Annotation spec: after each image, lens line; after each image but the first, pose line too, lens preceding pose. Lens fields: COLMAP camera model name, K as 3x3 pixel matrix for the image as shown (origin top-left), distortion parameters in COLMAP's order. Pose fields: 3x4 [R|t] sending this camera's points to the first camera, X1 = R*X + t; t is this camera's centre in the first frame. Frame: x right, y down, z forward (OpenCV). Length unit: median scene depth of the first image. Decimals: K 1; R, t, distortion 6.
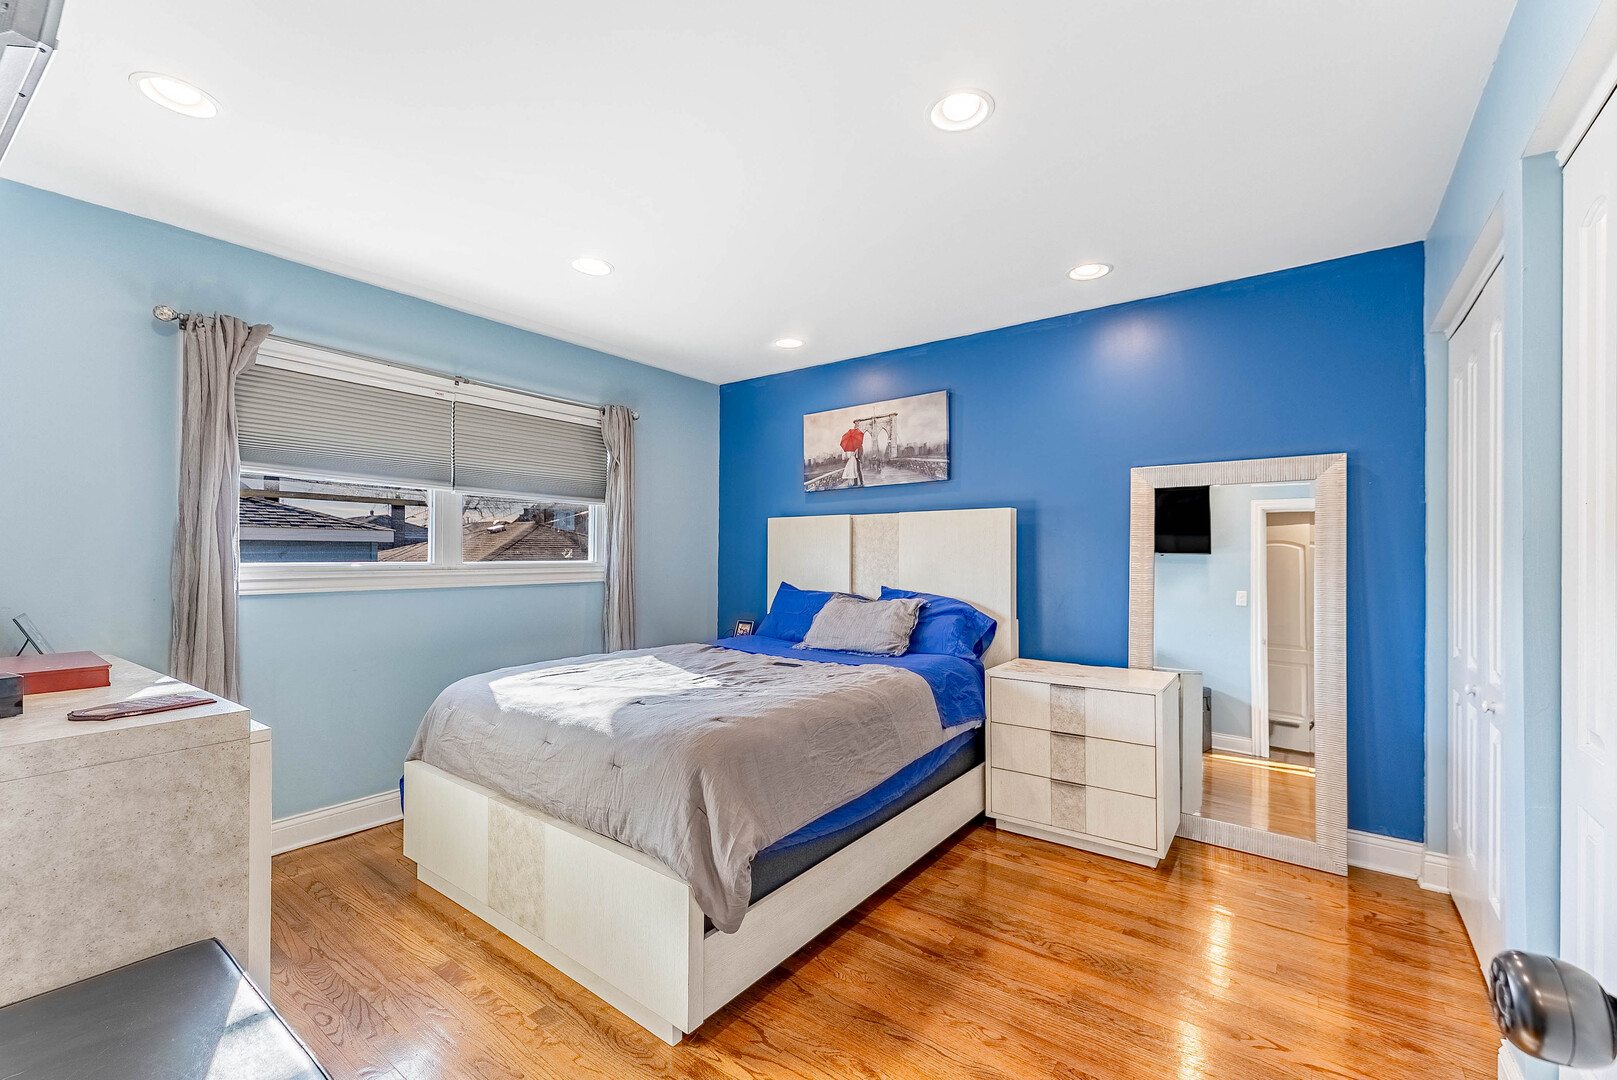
lens RADIAL K [[665.6, 0, 810.6], [0, 665.6, 541.5], [0, 0, 1]] dist [0.001152, -0.000387]
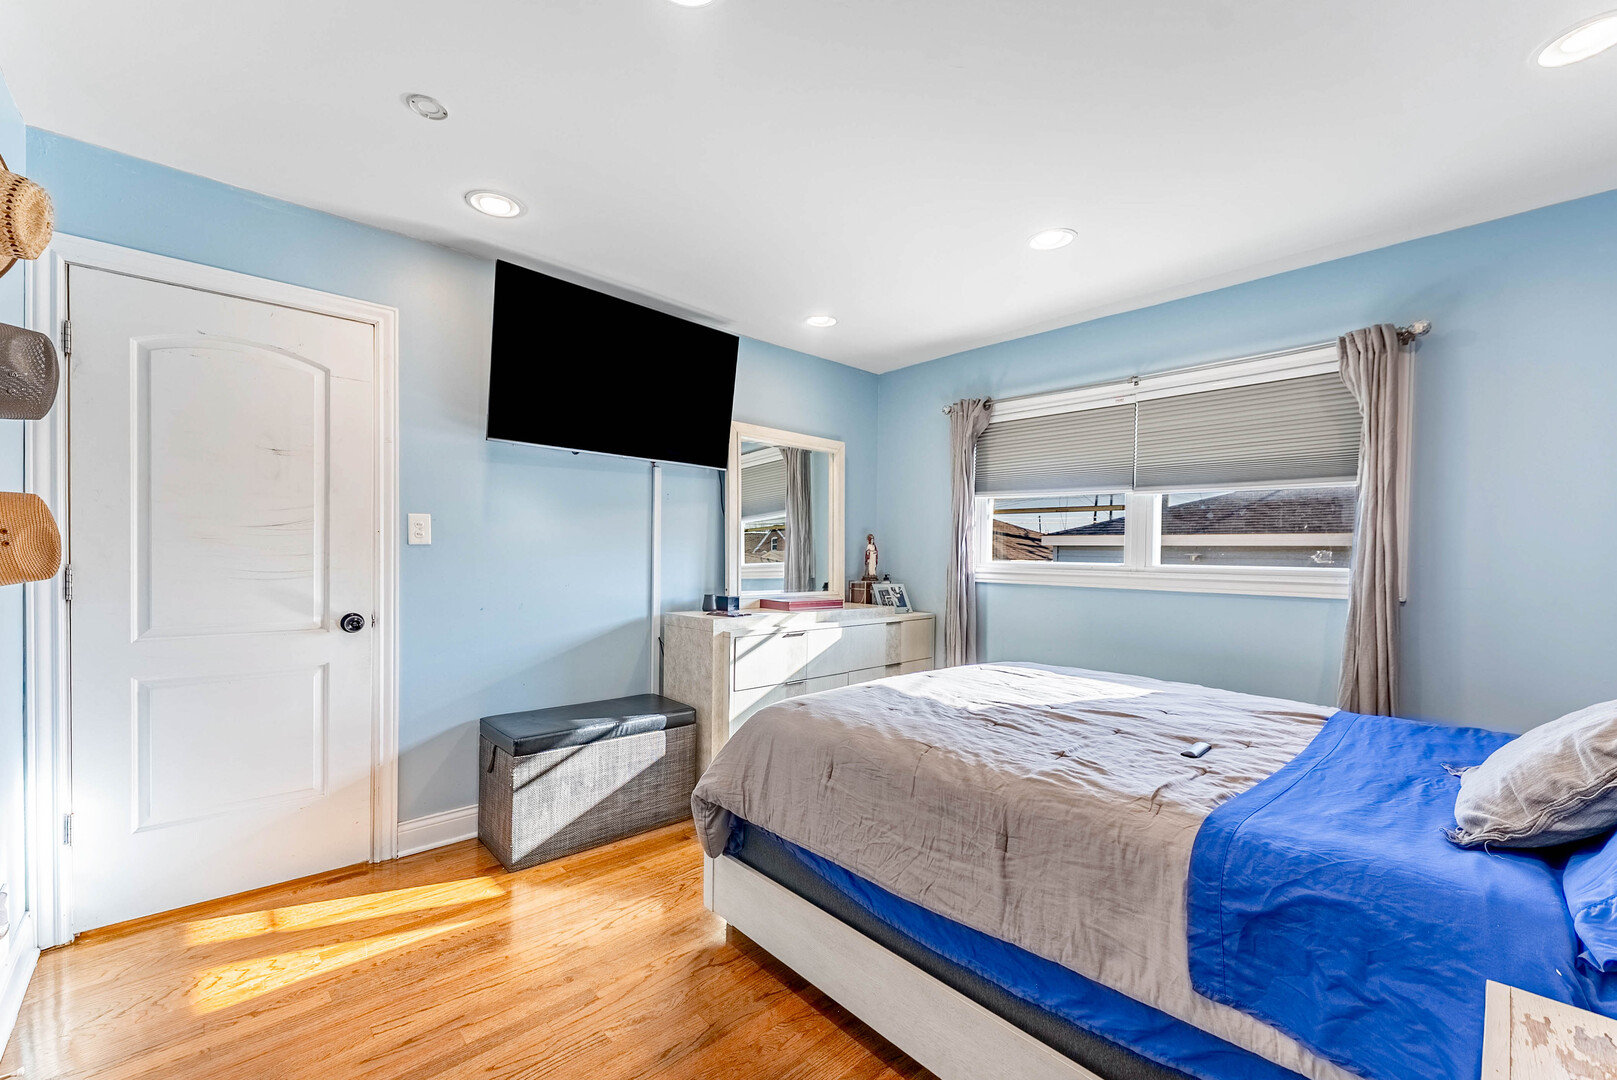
lens RADIAL K [[665.6, 0, 811.0], [0, 665.6, 555.1], [0, 0, 1]] dist [0.001152, -0.000387]
pose [[-0.187538, -0.003942, -0.982249, 0.573666], [0.005605, 0.999971, -0.005083, 0.021129], [0.982241, -0.006459, -0.187511, 0.767809]]
